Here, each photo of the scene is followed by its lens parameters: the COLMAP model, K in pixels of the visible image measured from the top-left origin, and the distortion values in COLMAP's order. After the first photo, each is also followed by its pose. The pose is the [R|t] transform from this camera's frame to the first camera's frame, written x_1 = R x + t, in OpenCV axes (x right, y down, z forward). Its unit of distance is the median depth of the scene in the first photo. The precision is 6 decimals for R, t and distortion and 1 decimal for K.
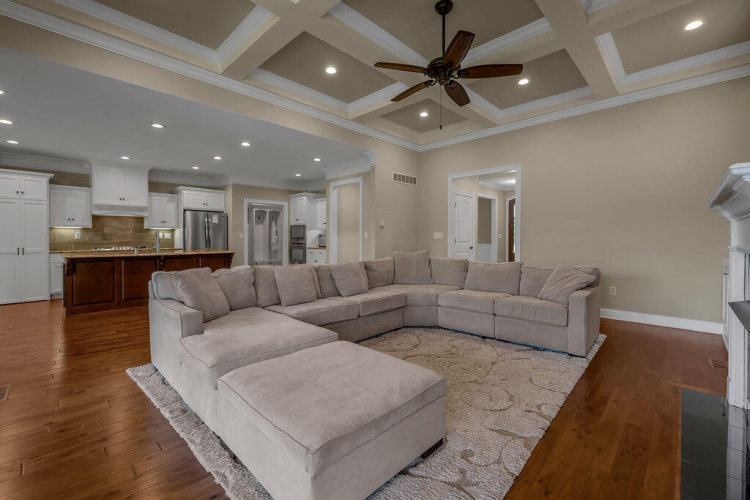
lens RADIAL K [[323.2, 0, 375.0], [0, 323.2, 250.0], [0, 0, 1]] dist [-0.000295, -0.000001]
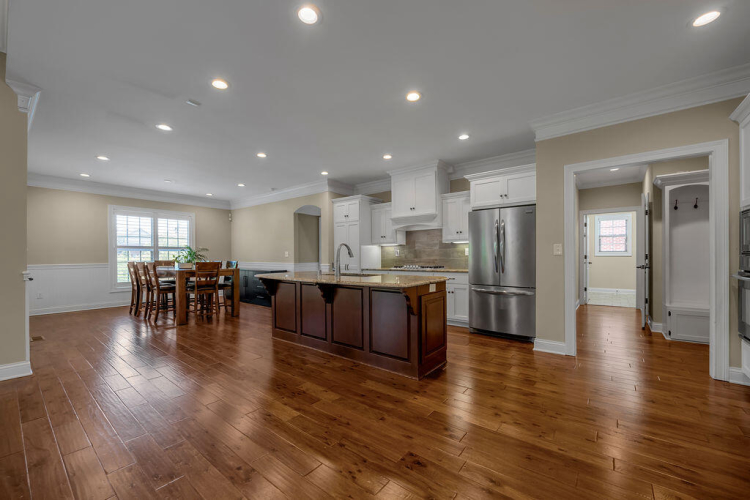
lens RADIAL K [[297.9, 0, 375.0], [0, 297.9, 250.0], [0, 0, 1]] dist [-0.000219, -0.000005]
pose [[0.095194, -0.021619, -0.995224, -0.020698], [-0.032631, 0.999159, -0.024825, -0.023096], [0.994924, 0.034839, 0.094408, 0.674913]]
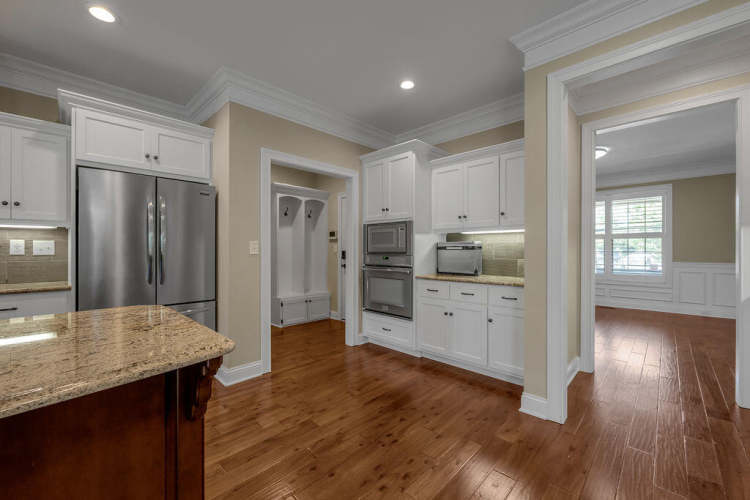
lens RADIAL K [[308.7, 0, 375.0], [0, 308.7, 250.0], [0, 0, 1]] dist [0.000260, 0.000025]
pose [[0.999999, -0.000409, 0.001593, -0.263994], [0.000474, 0.999159, -0.041006, -0.025374], [-0.001575, 0.041006, 0.999158, 0.621969]]
